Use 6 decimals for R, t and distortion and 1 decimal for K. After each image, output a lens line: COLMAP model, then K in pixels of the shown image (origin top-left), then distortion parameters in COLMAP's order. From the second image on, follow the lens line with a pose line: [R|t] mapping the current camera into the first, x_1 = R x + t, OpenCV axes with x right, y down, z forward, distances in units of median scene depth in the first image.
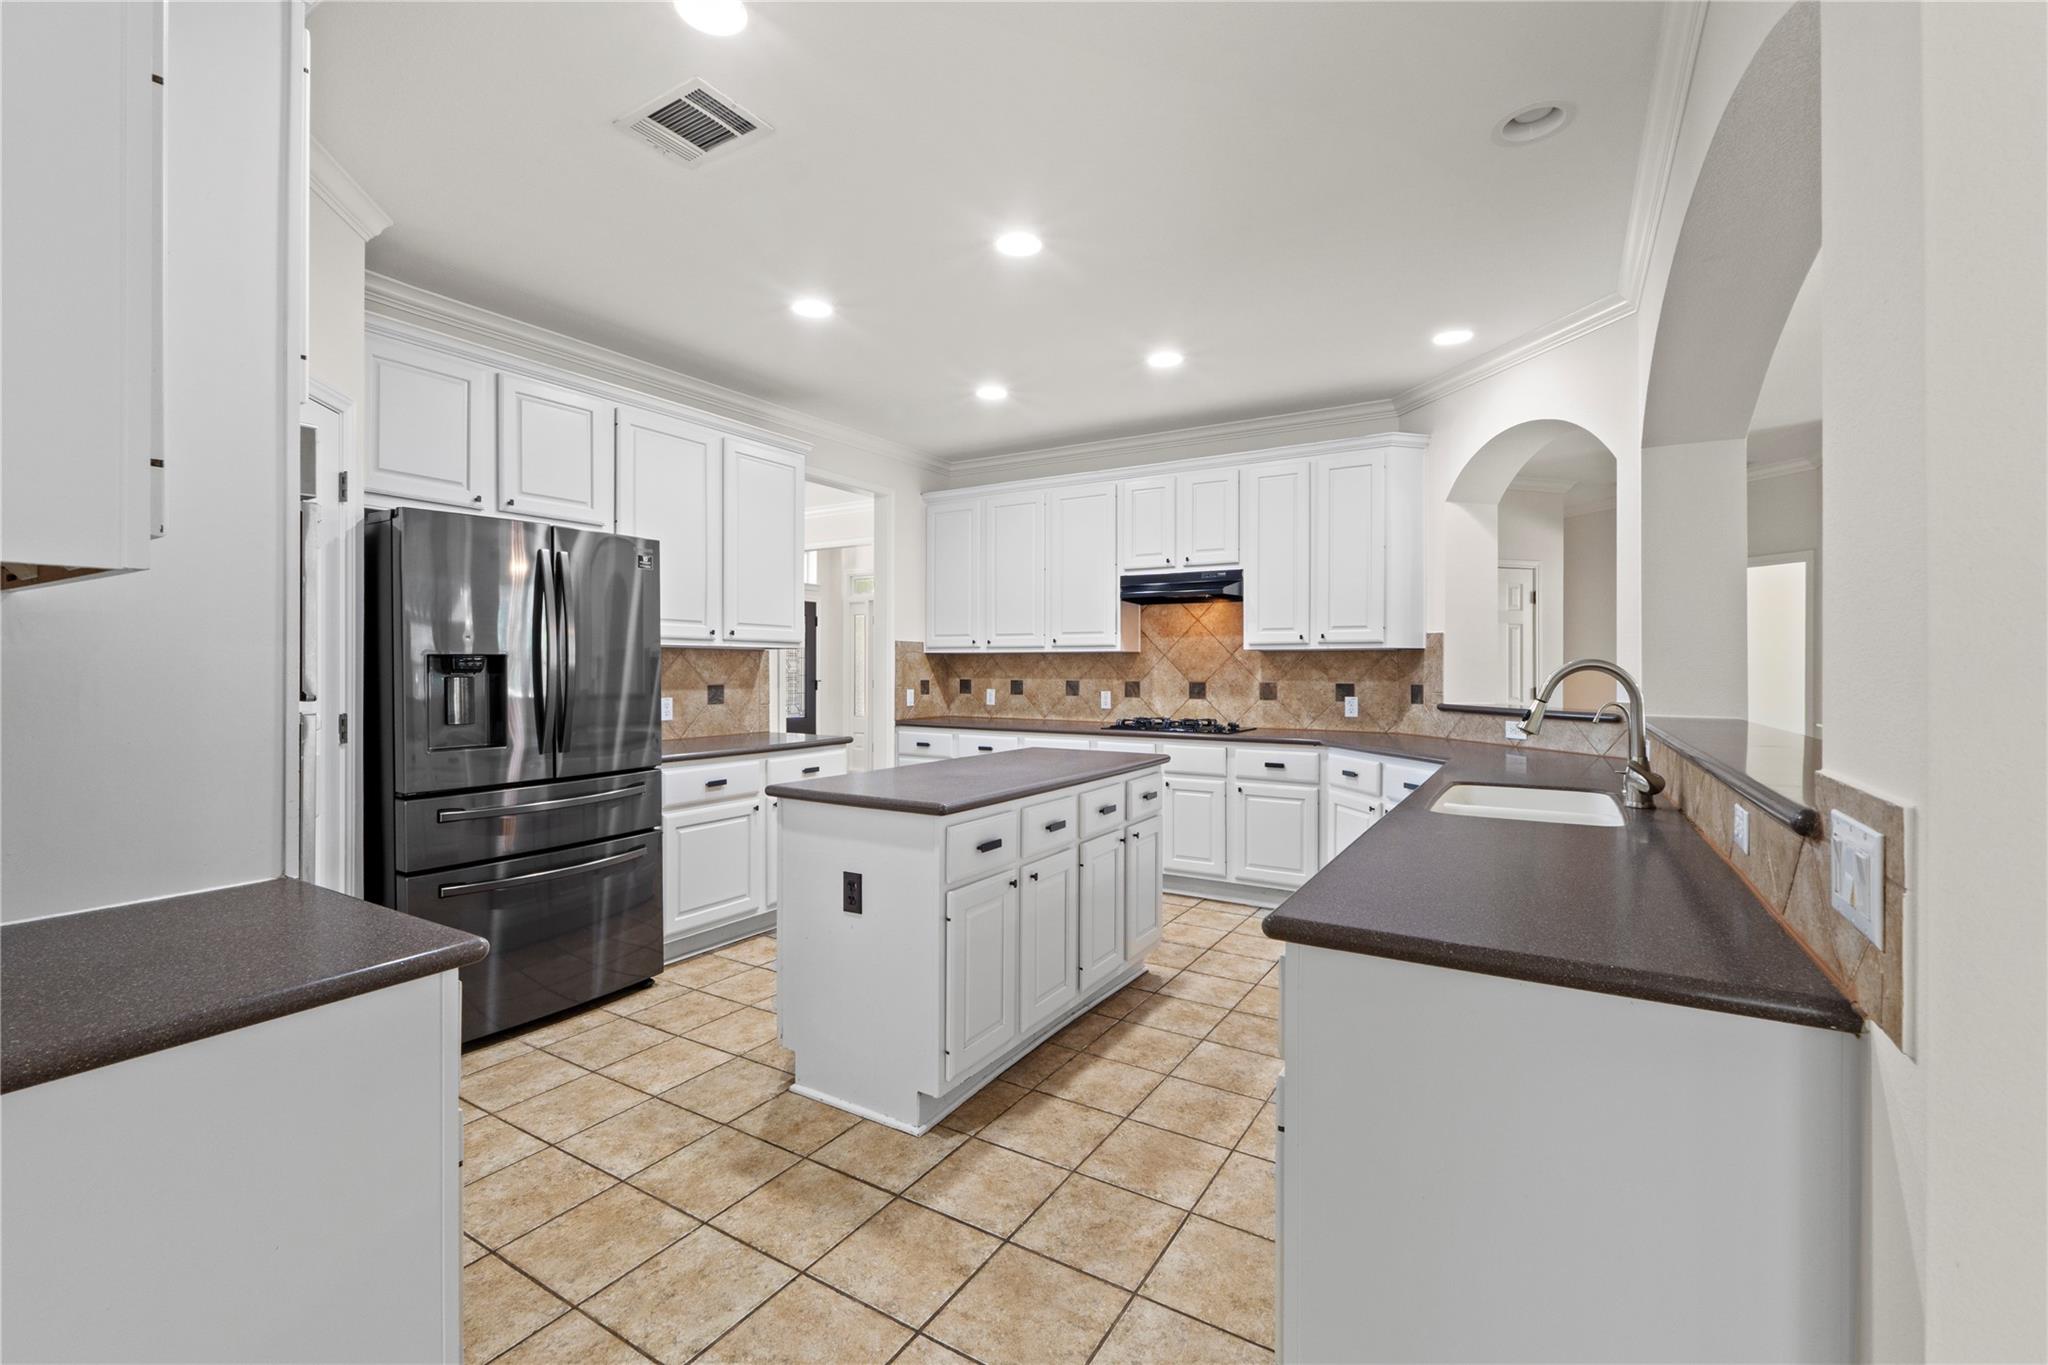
lens RADIAL K [[883.8, 0, 1023.7], [0, 883.8, 672.2], [0, 0, 1]] dist [-0.008766, 0.000055]
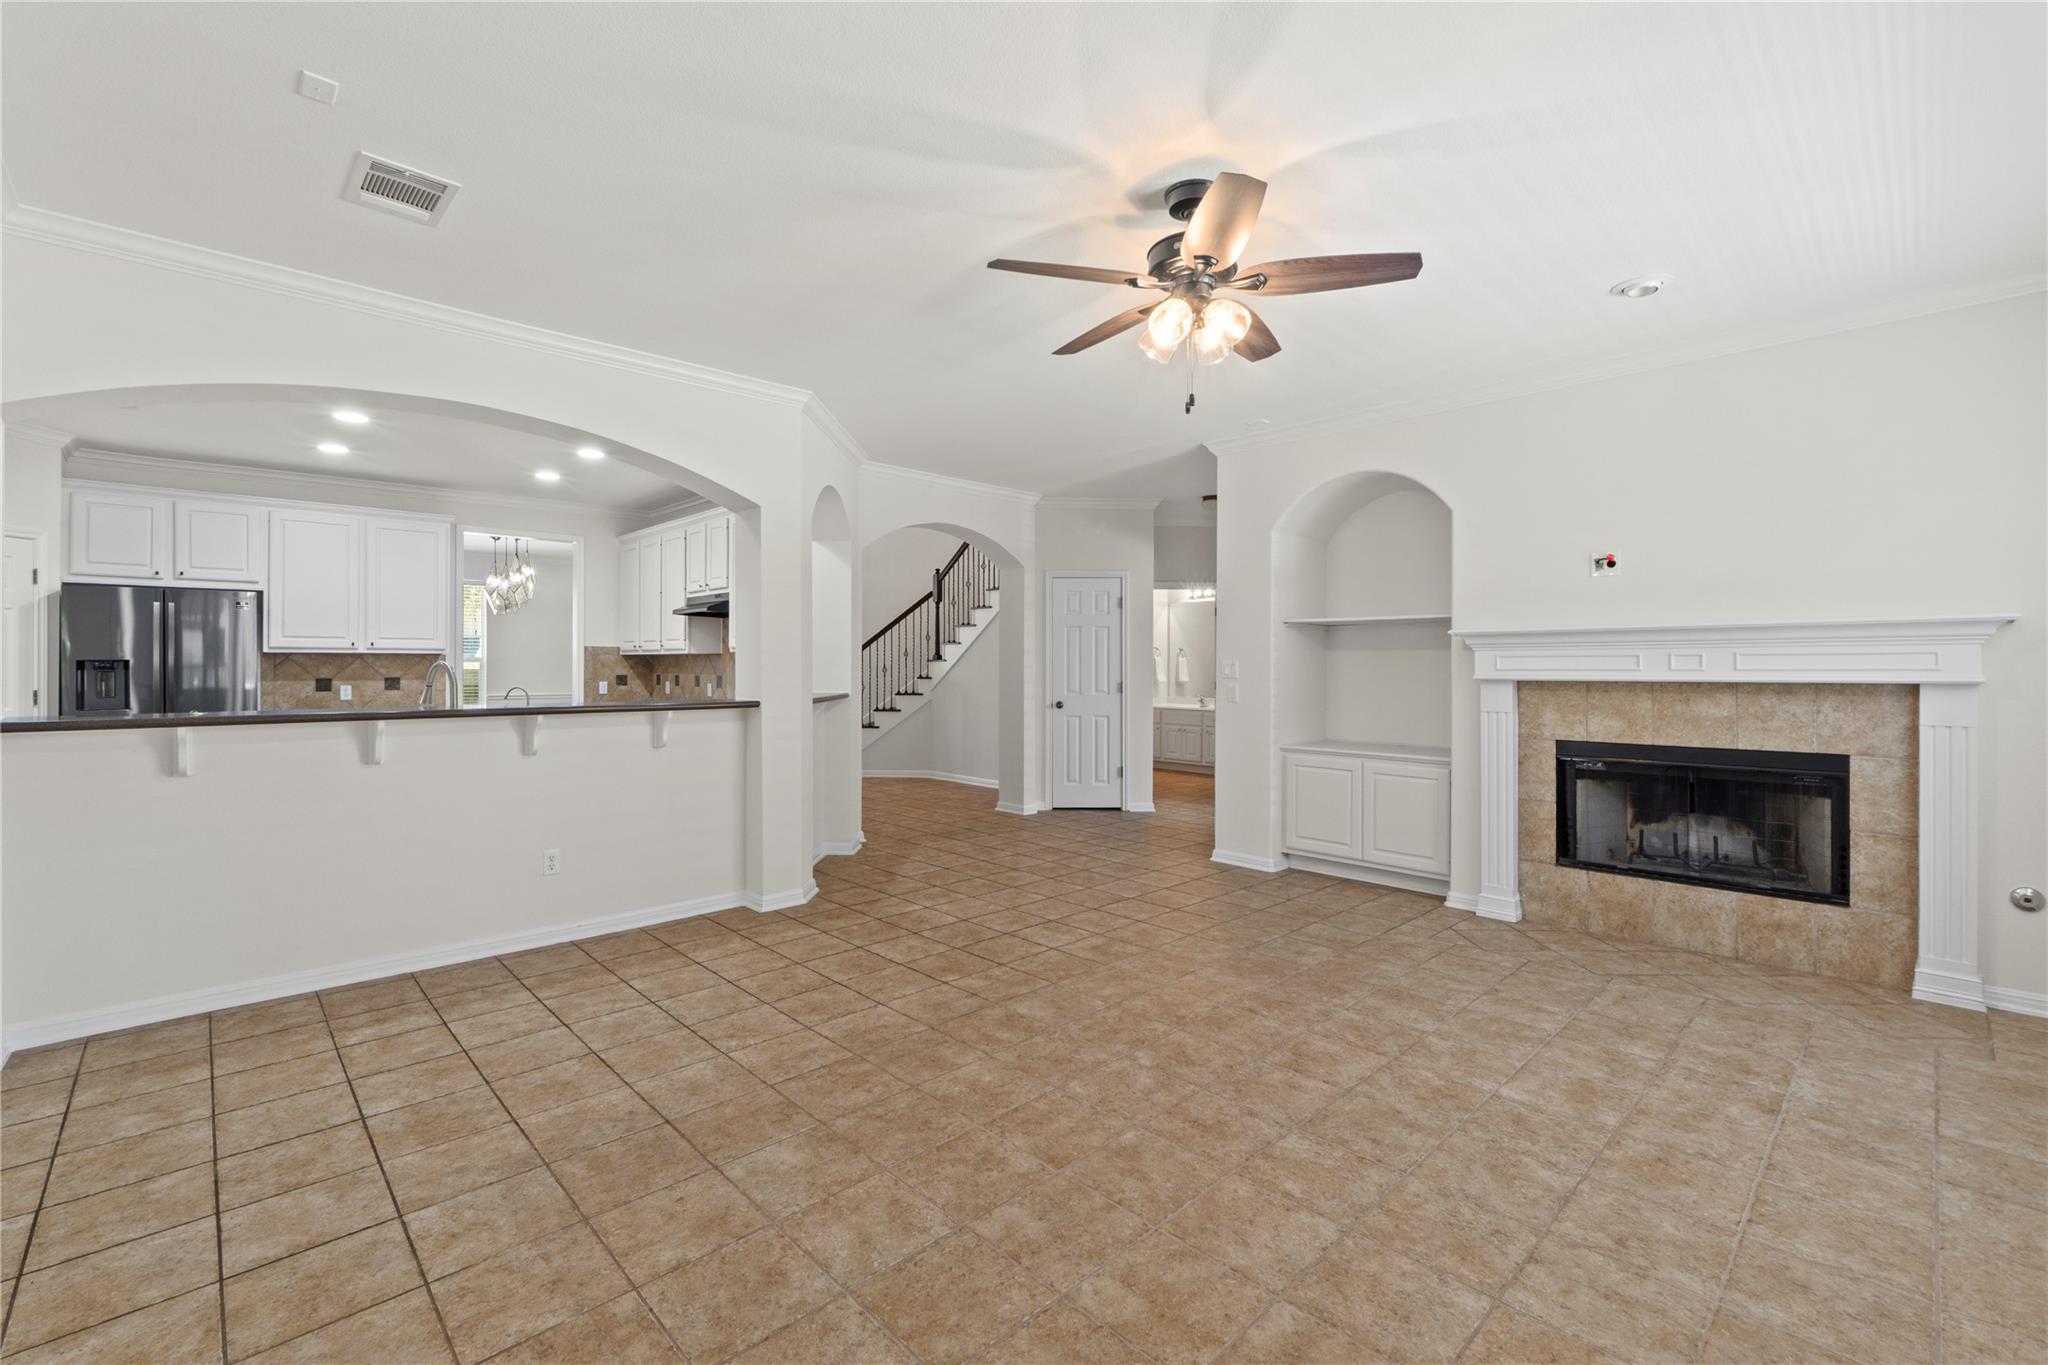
lens RADIAL K [[883.8, 0, 1025.5], [0, 883.8, 675.1], [0, 0, 1]] dist [-0.008766, 0.000055]
pose [[0.963756, 0.002214, -0.266775, 0.879304], [-0.000086, 0.999968, 0.007986, -0.001647], [0.266784, -0.007673, 0.963726, -0.143979]]
